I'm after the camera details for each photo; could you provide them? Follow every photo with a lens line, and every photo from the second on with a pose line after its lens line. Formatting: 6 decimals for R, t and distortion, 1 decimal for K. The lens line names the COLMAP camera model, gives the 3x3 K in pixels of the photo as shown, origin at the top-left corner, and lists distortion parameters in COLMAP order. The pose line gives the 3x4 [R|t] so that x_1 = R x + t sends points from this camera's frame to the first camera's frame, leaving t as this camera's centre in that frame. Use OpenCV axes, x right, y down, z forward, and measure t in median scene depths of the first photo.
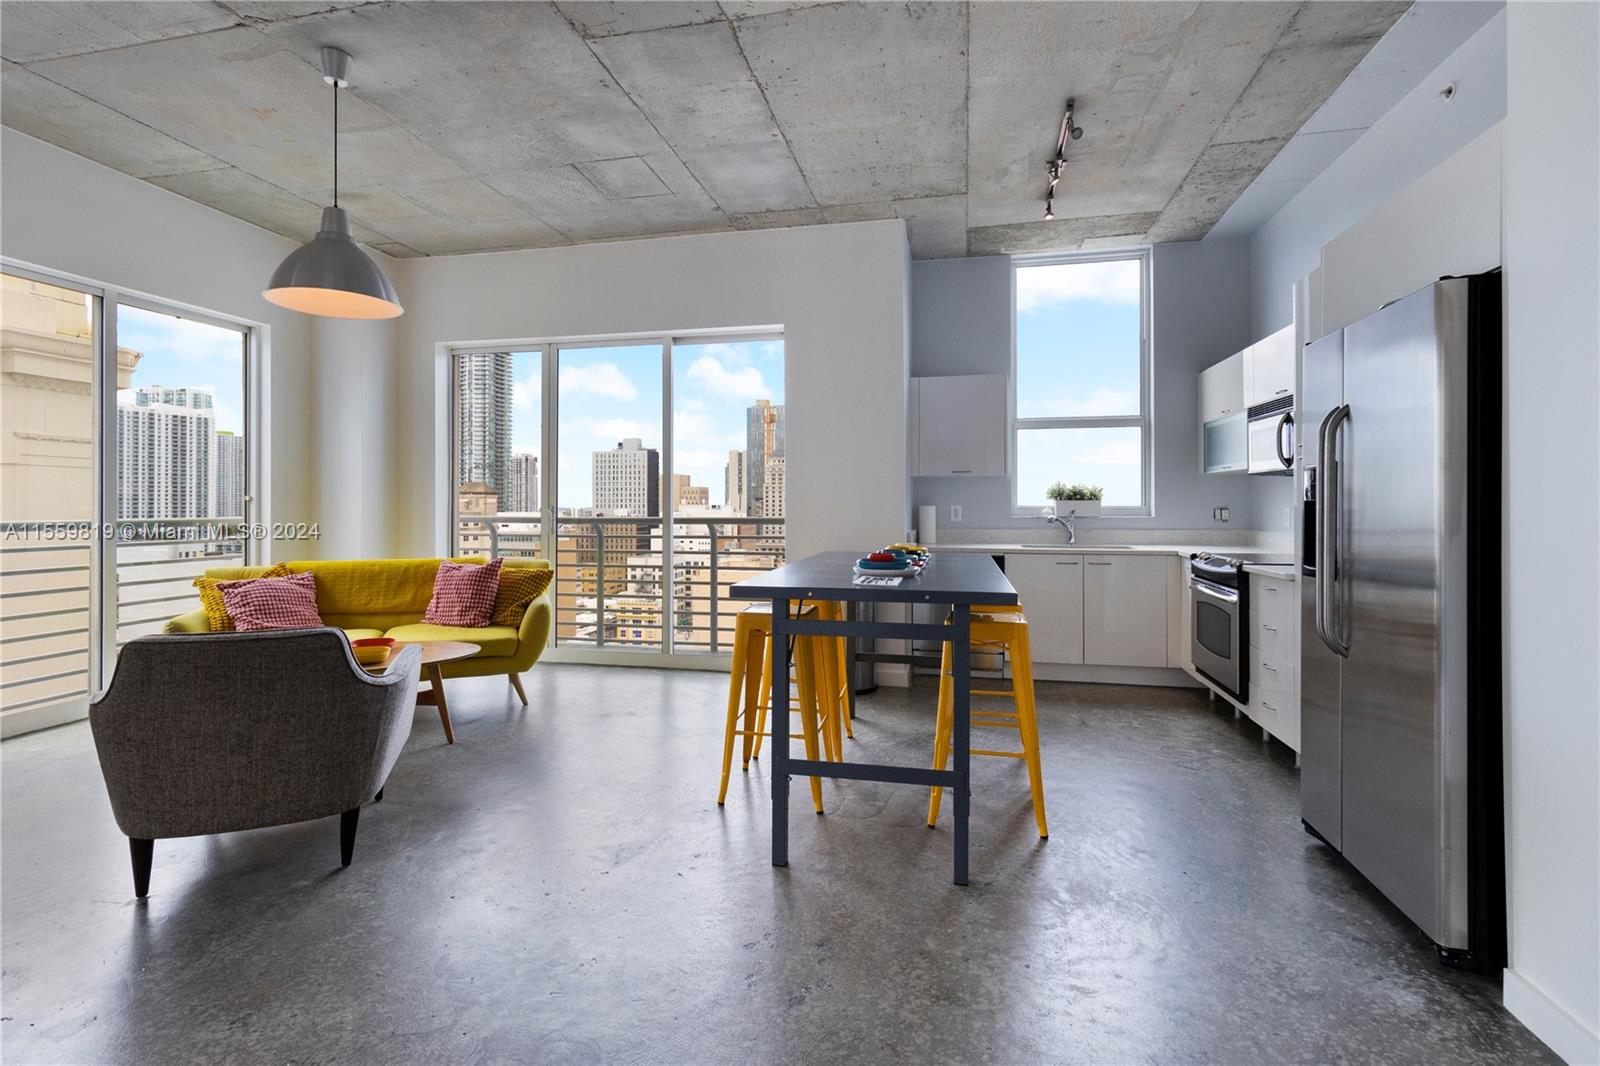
lens RADIAL K [[767.4, 0, 740.9], [0, 767.4, 513.5], [0, 0, 1]] dist [0.000723, -0.000187]
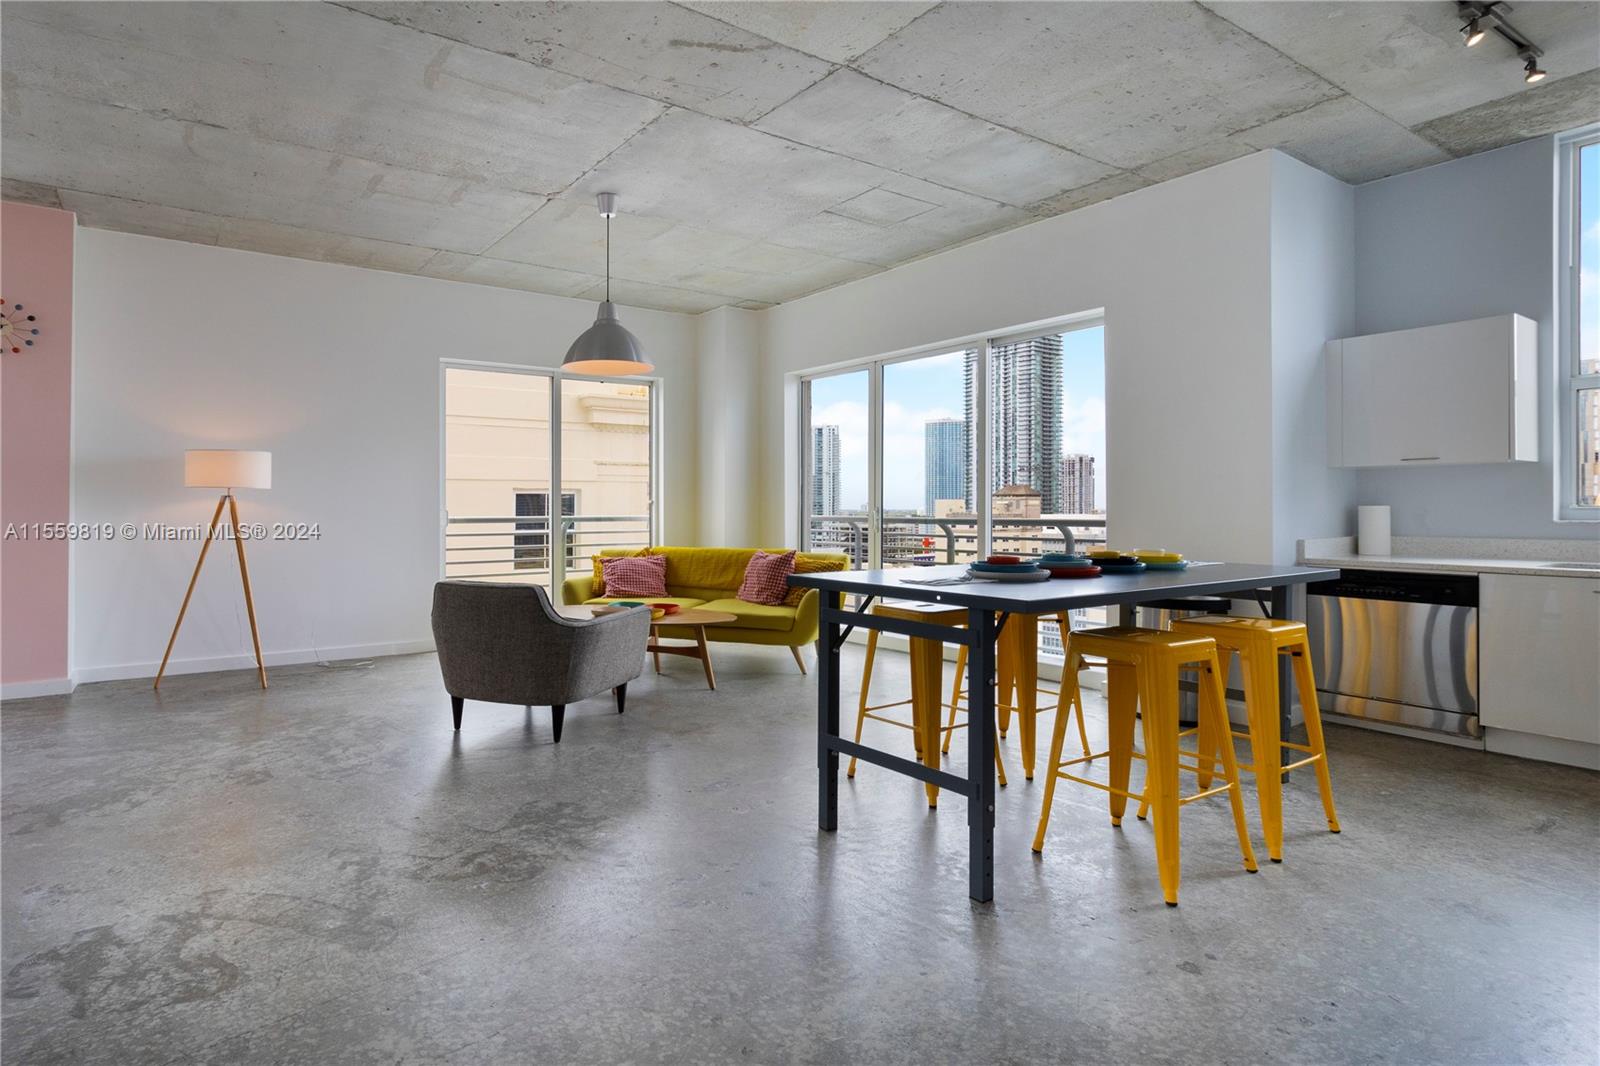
lens RADIAL K [[739.6, 0, 730.6], [0, 739.6, 516.9], [0, 0, 1]] dist [-0.000520, -0.000196]
pose [[0.761278, 0.005747, -0.648401, 0.294872], [-0.004344, 0.999983, 0.003763, 0.001551], [0.648411, -0.000048, 0.761290, 0.044430]]
